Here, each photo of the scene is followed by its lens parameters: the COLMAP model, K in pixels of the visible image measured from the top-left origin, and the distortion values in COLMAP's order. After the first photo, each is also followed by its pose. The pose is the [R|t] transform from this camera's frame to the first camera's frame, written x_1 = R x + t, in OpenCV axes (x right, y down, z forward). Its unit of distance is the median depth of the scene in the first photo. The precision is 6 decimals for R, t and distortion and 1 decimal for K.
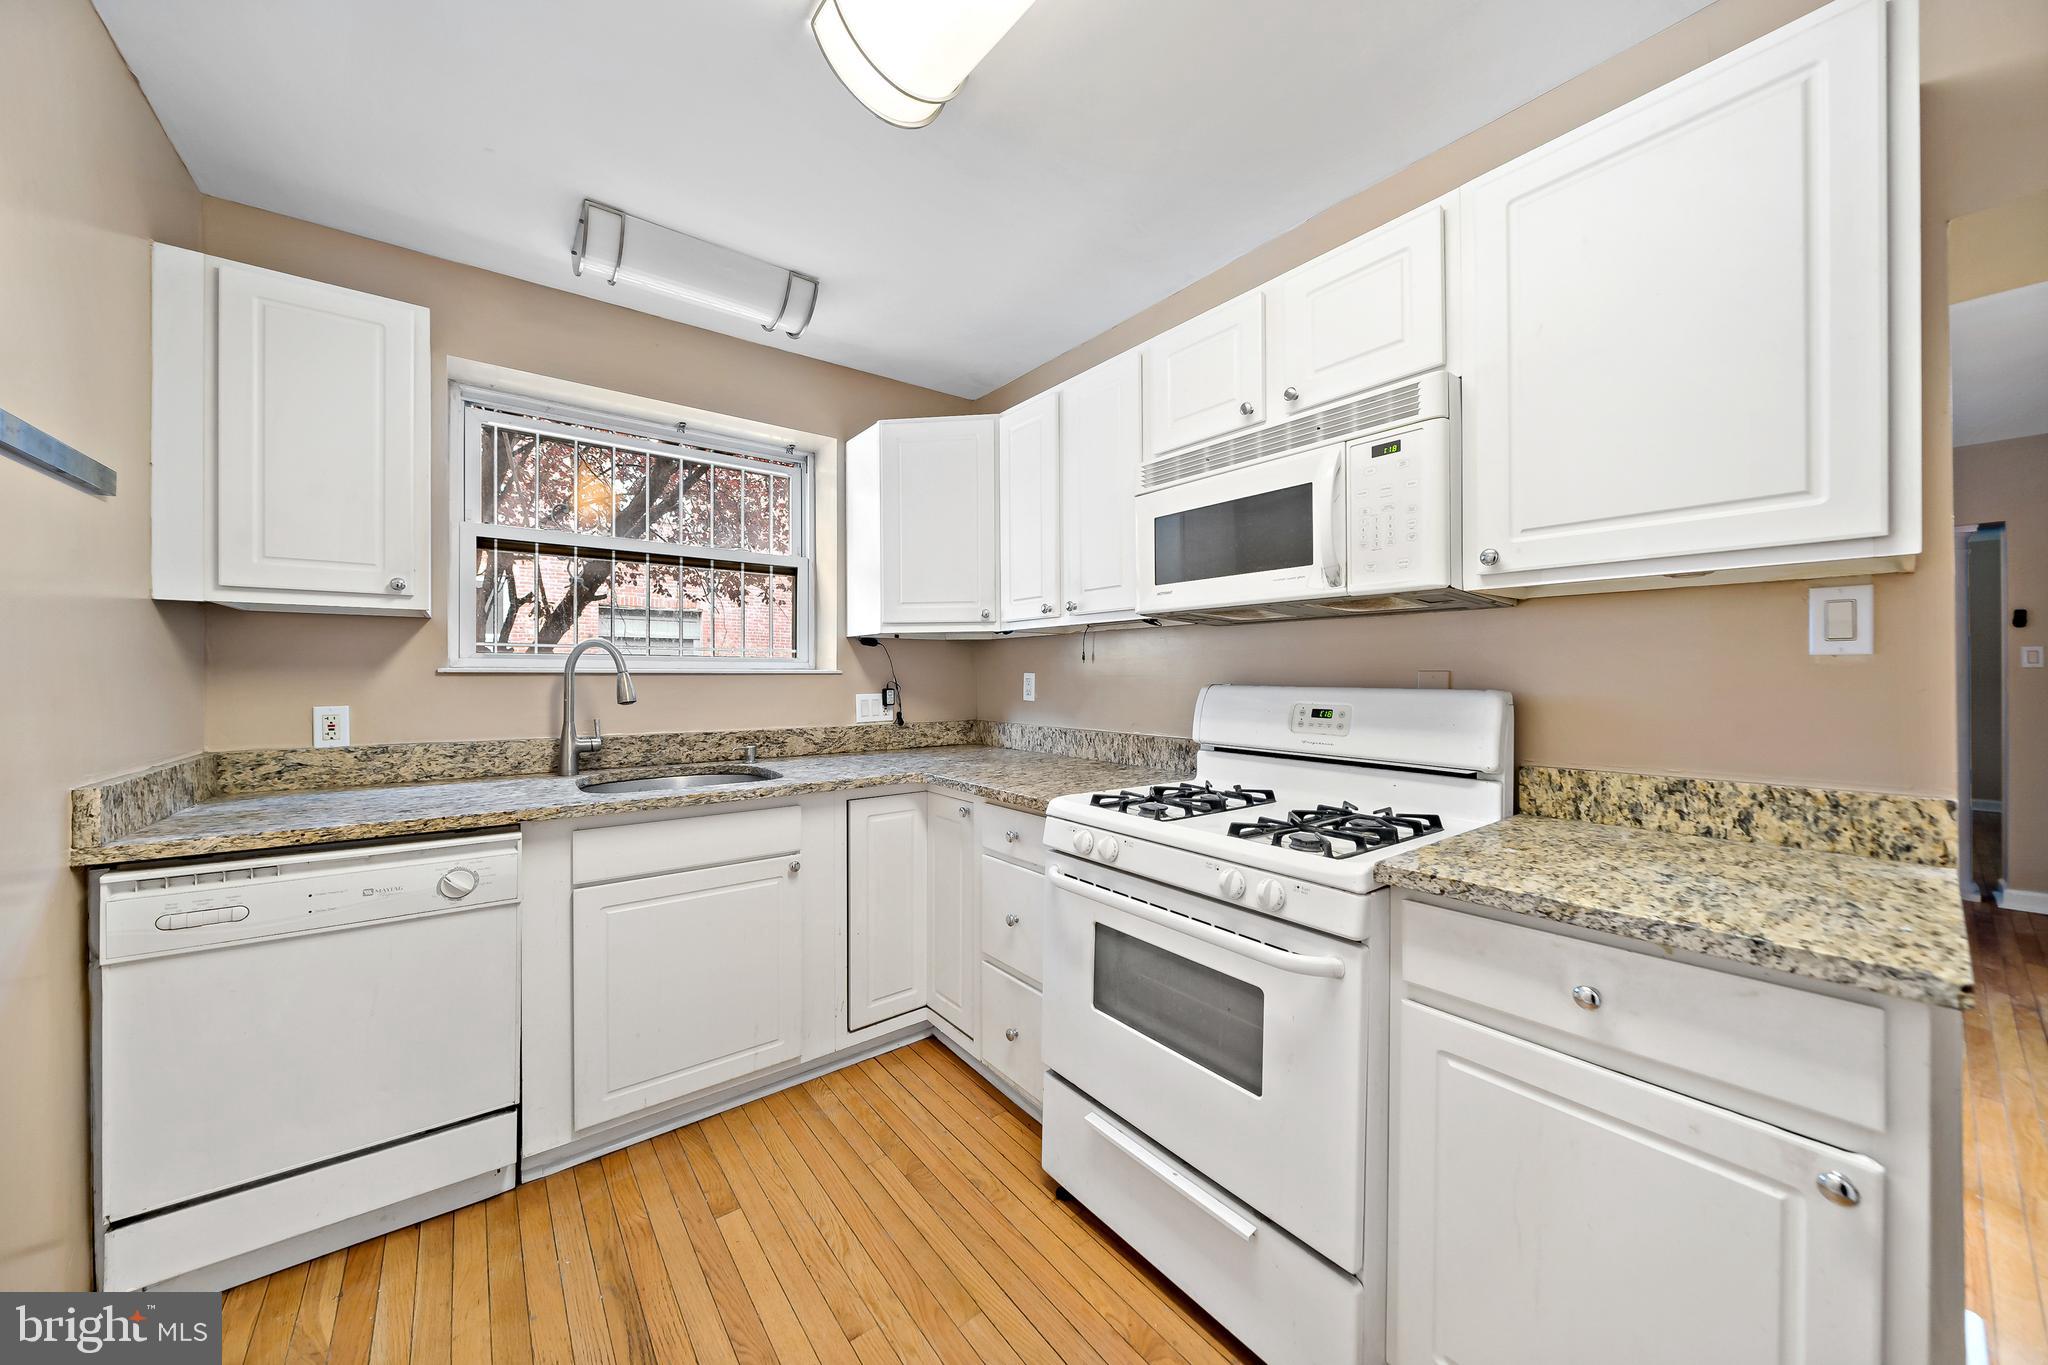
lens RADIAL K [[710.5, 0, 1016.8], [0, 710.5, 678.7], [0, 0, 1]] dist [0.000264, 0.000241]
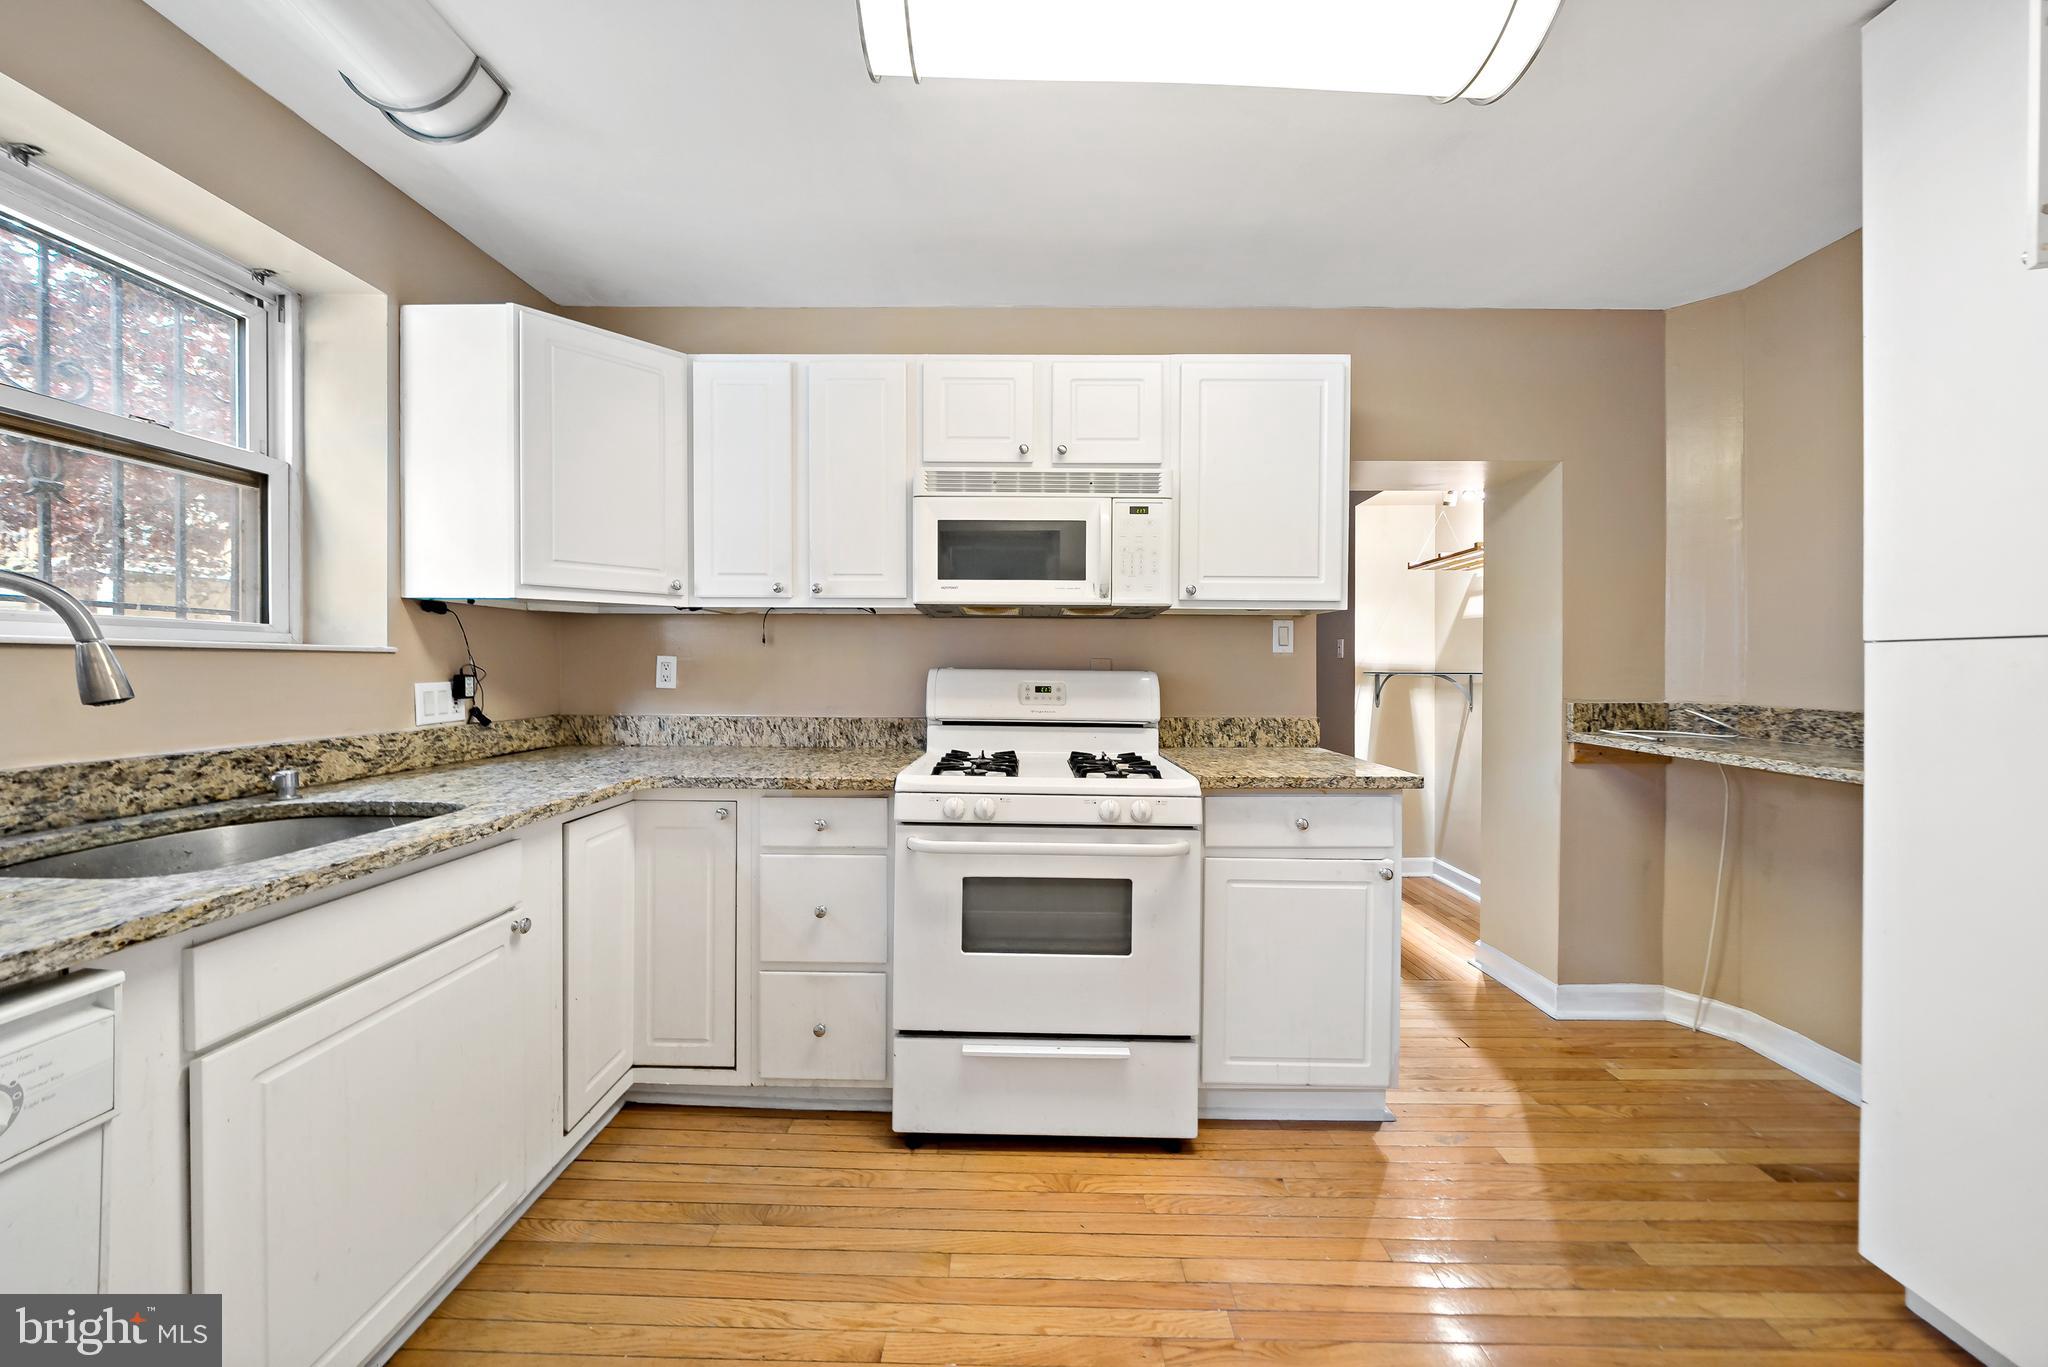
lens RADIAL K [[710.5, 0, 1018.2], [0, 710.5, 672.5], [0, 0, 1]] dist [0.000264, 0.000241]
pose [[0.620827, -0.002538, 0.783943, -0.621885], [-0.002692, 0.999982, 0.005370, 0.009797], [-0.783943, -0.005445, 0.620809, 0.200869]]
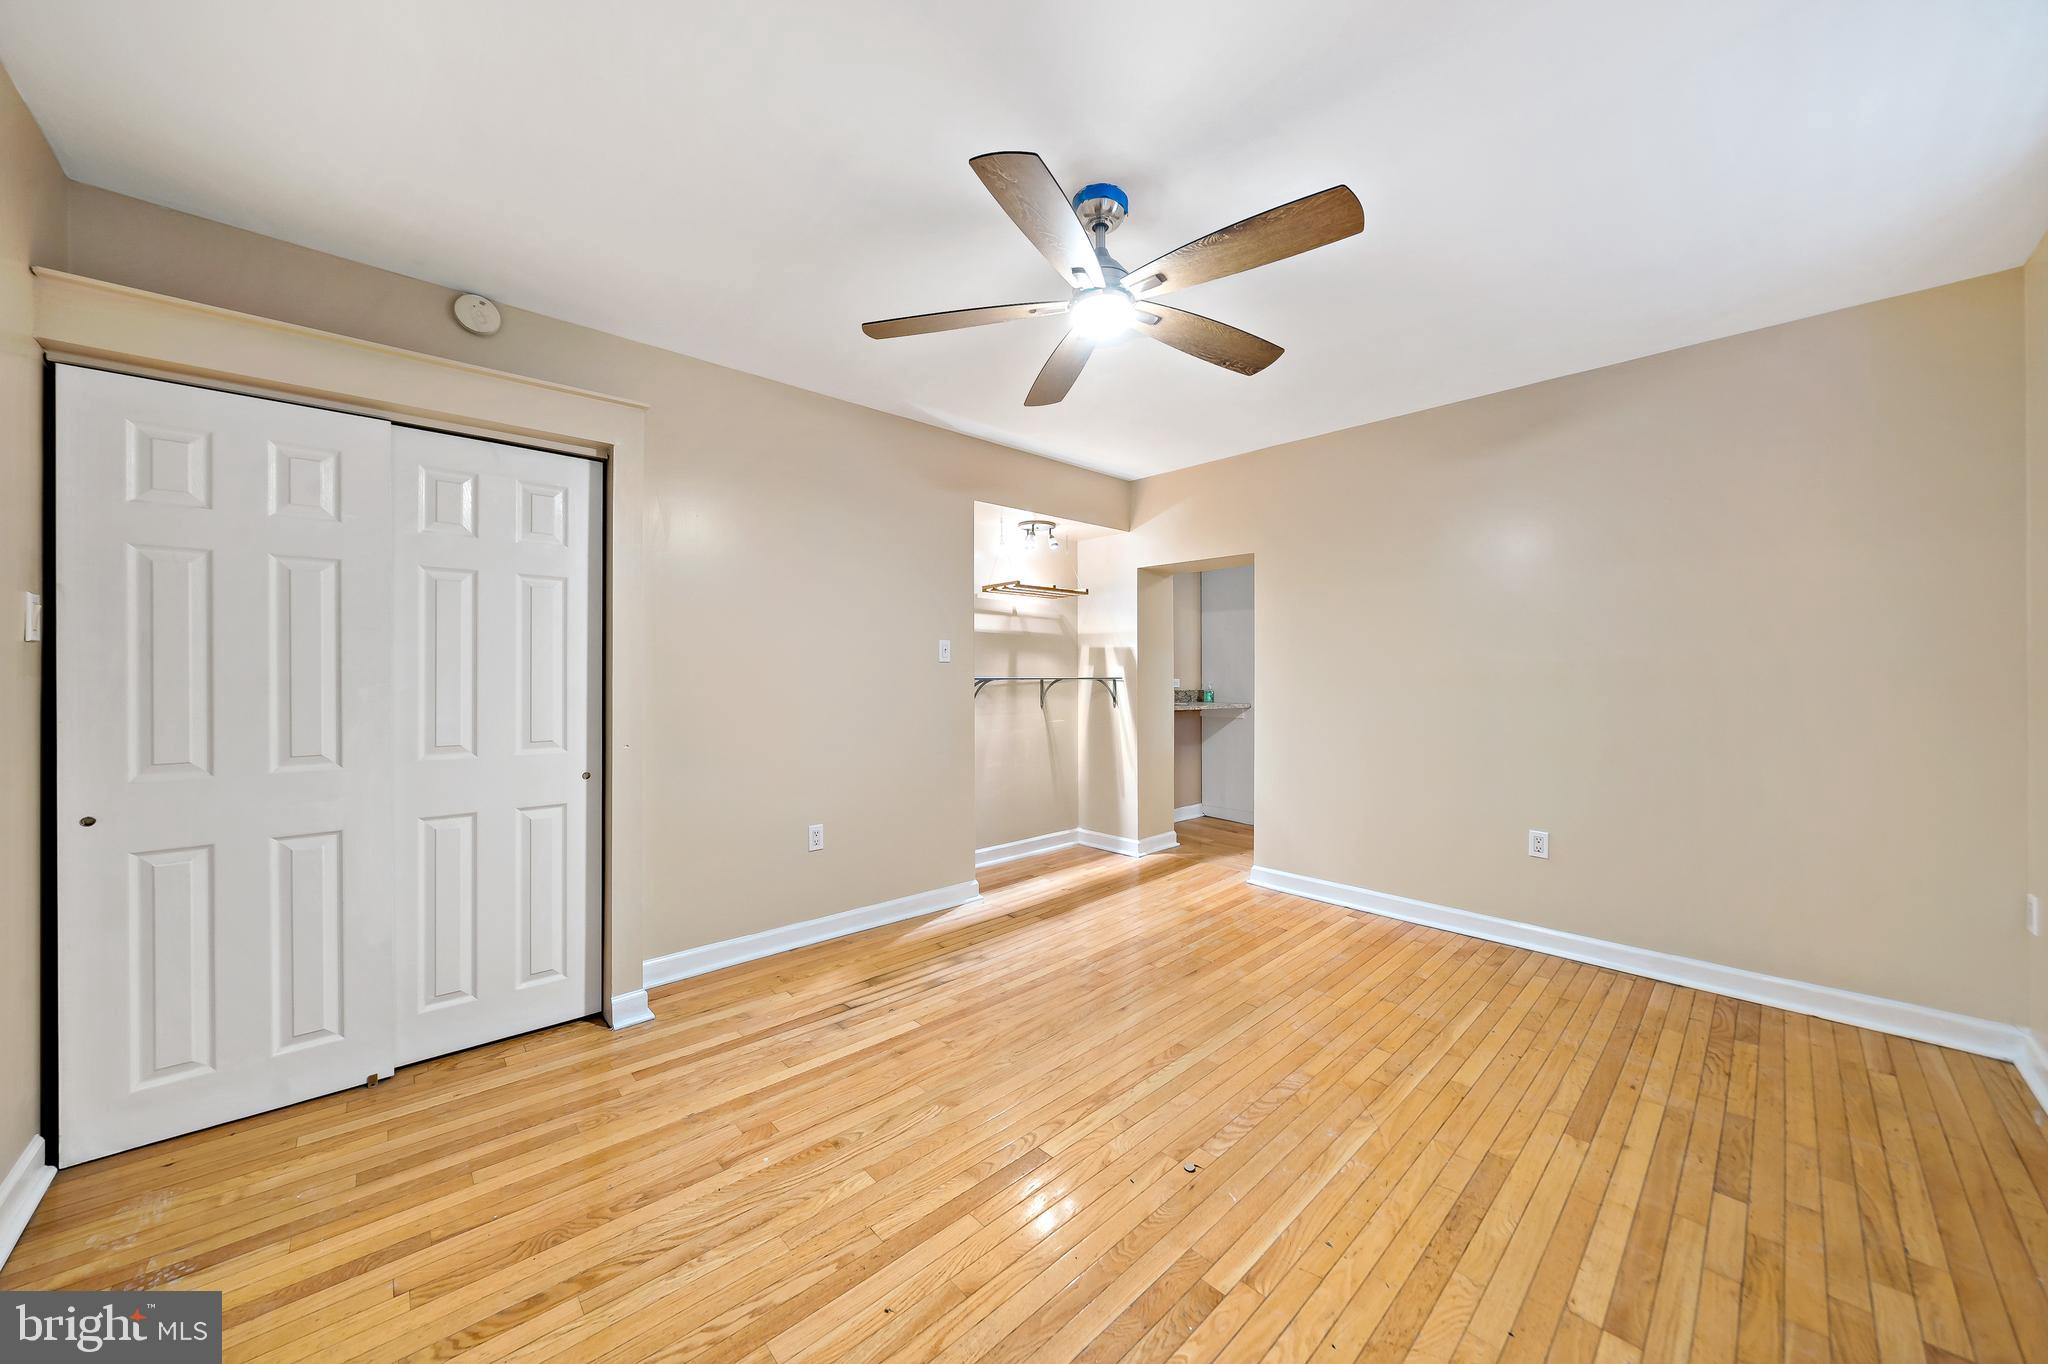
lens RADIAL K [[710.5, 0, 1023.6], [0, 710.5, 676.4], [0, 0, 1]] dist [0.000264, 0.000241]
pose [[-0.995552, 0.000929, -0.094211, 0.563686], [0.000520, 0.999990, 0.004362, 0.003963], [0.094214, 0.004294, -0.995543, 1.477312]]
